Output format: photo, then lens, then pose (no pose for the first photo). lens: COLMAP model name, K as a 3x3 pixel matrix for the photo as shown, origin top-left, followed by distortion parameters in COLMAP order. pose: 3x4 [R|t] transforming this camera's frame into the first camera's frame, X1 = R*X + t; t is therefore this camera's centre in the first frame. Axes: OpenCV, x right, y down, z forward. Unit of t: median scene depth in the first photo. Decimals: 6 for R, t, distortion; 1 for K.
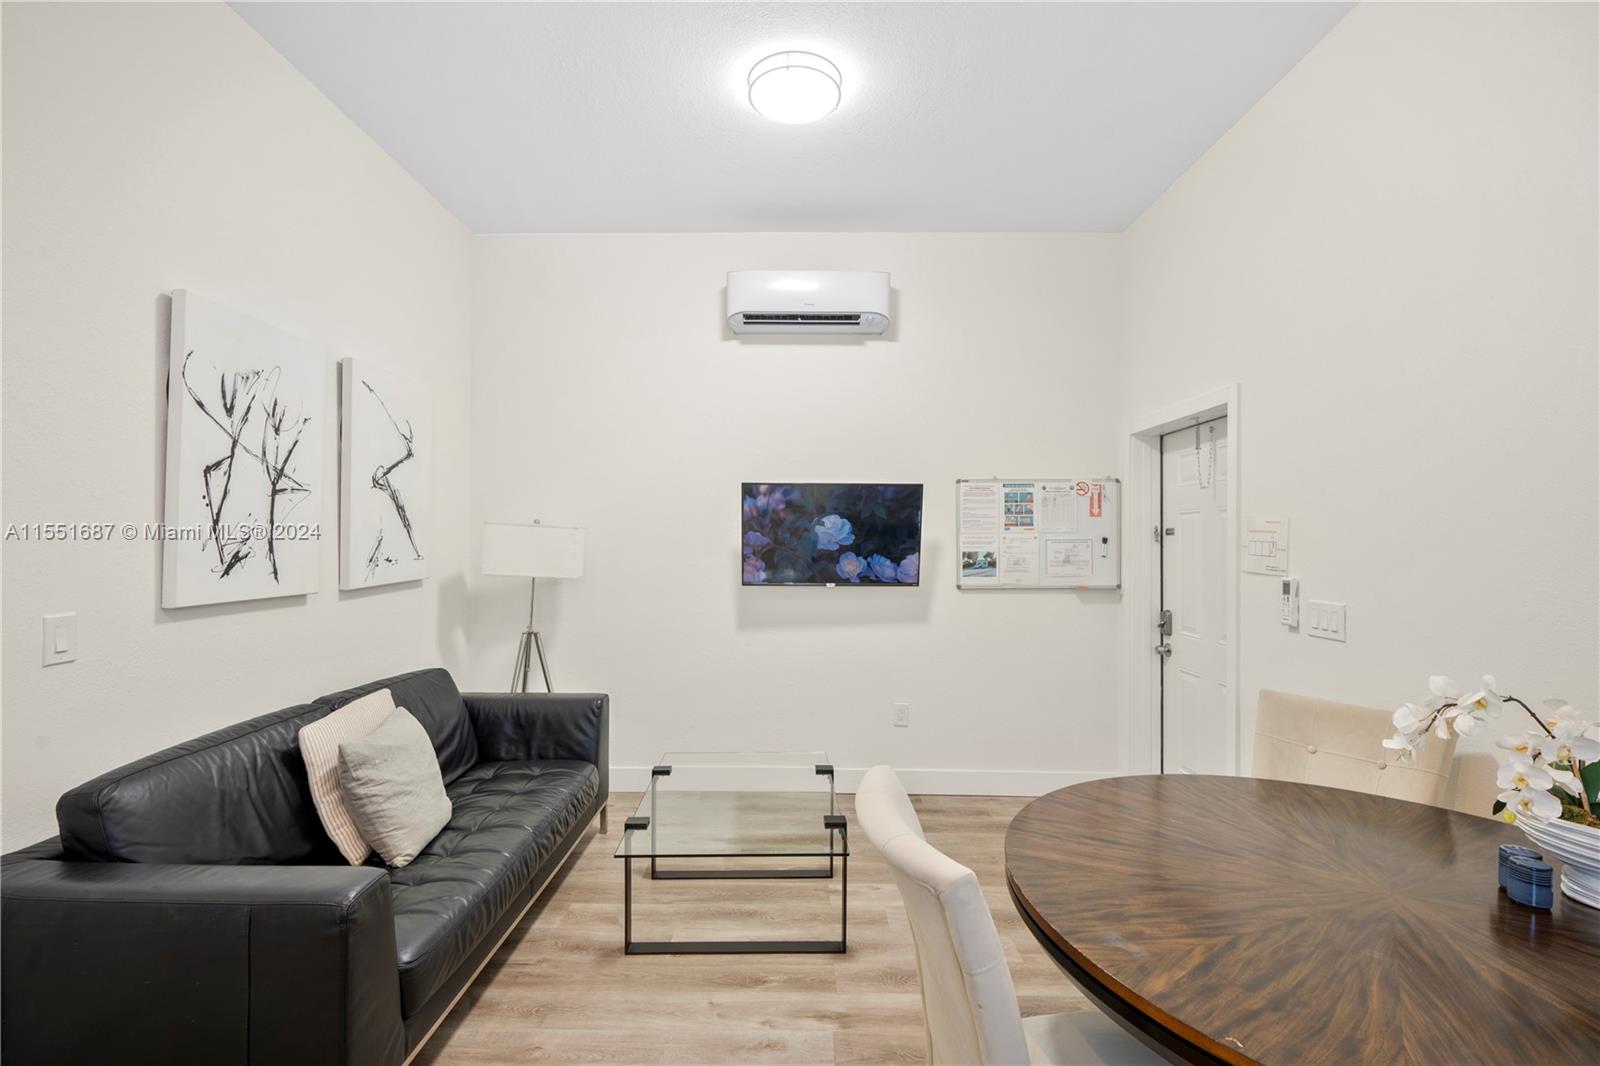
lens RADIAL K [[717.9, 0, 802.2], [0, 717.9, 532.9], [0, 0, 1]] dist [-0.001966, 0.000488]
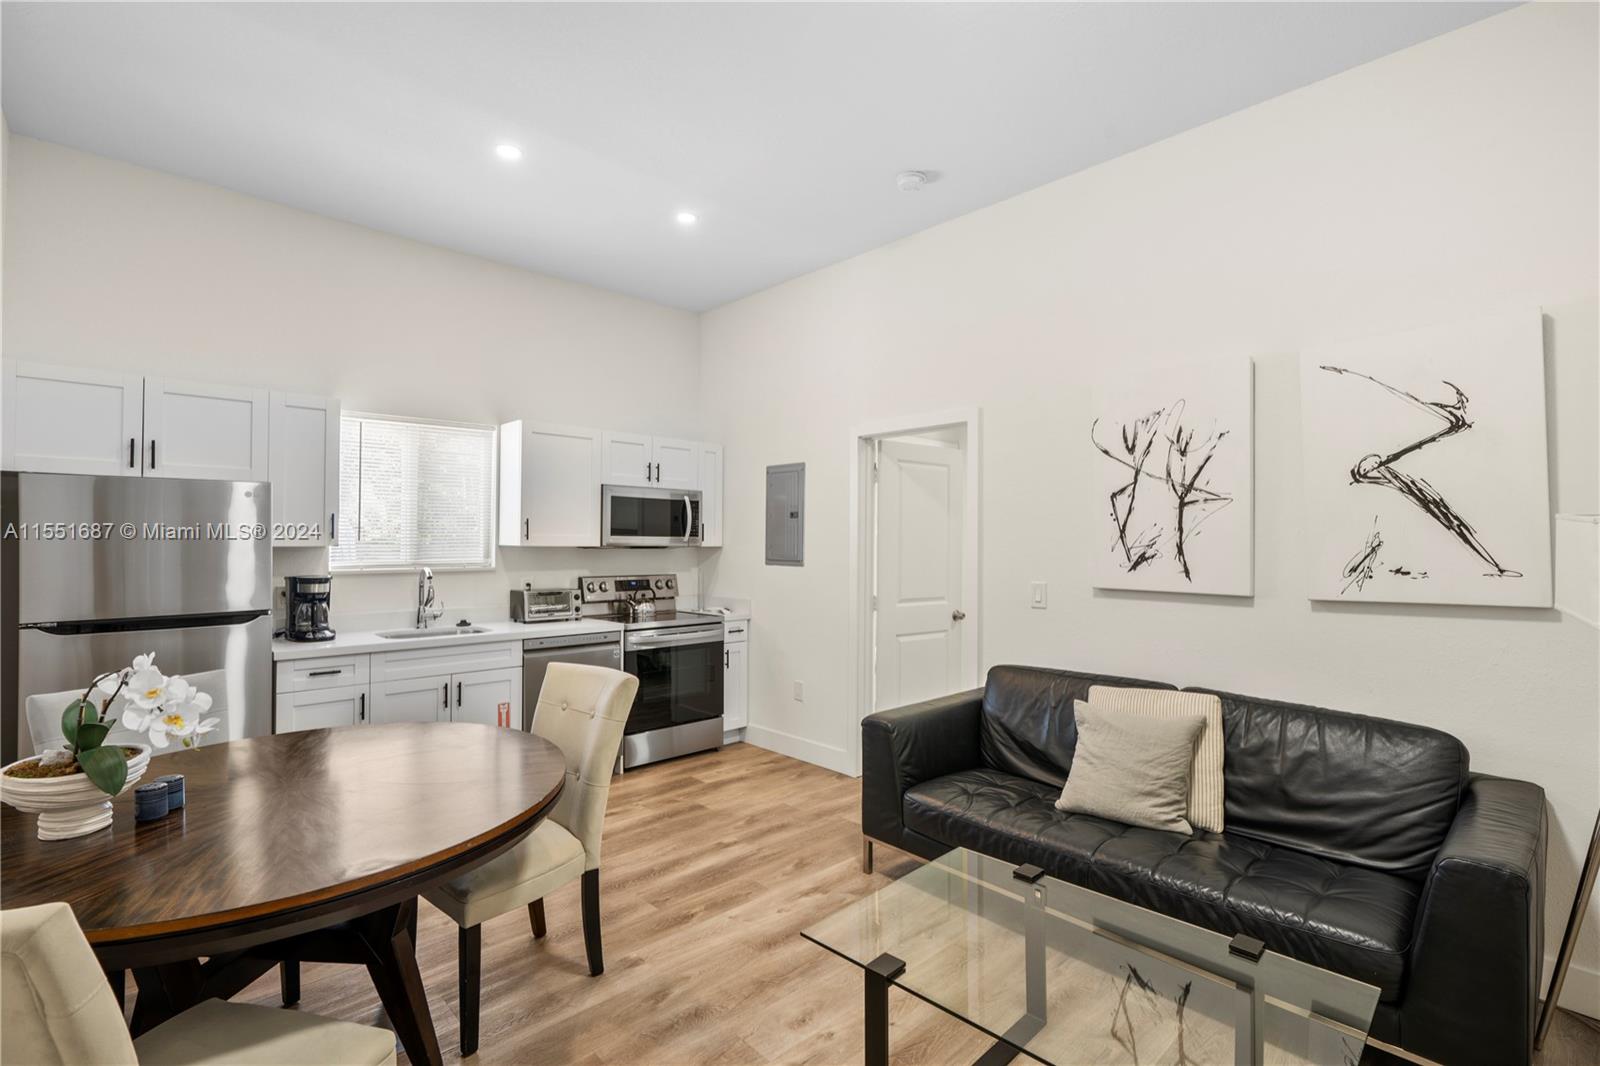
lens RADIAL K [[717.9, 0, 760.4], [0, 717.9, 536.1], [0, 0, 1]] dist [-0.001966, 0.000488]
pose [[-0.749318, -0.010582, -0.662125, 0.589653], [-0.000195, 0.999876, -0.015759, 0.014876], [0.662210, -0.011679, -0.749227, 1.440693]]
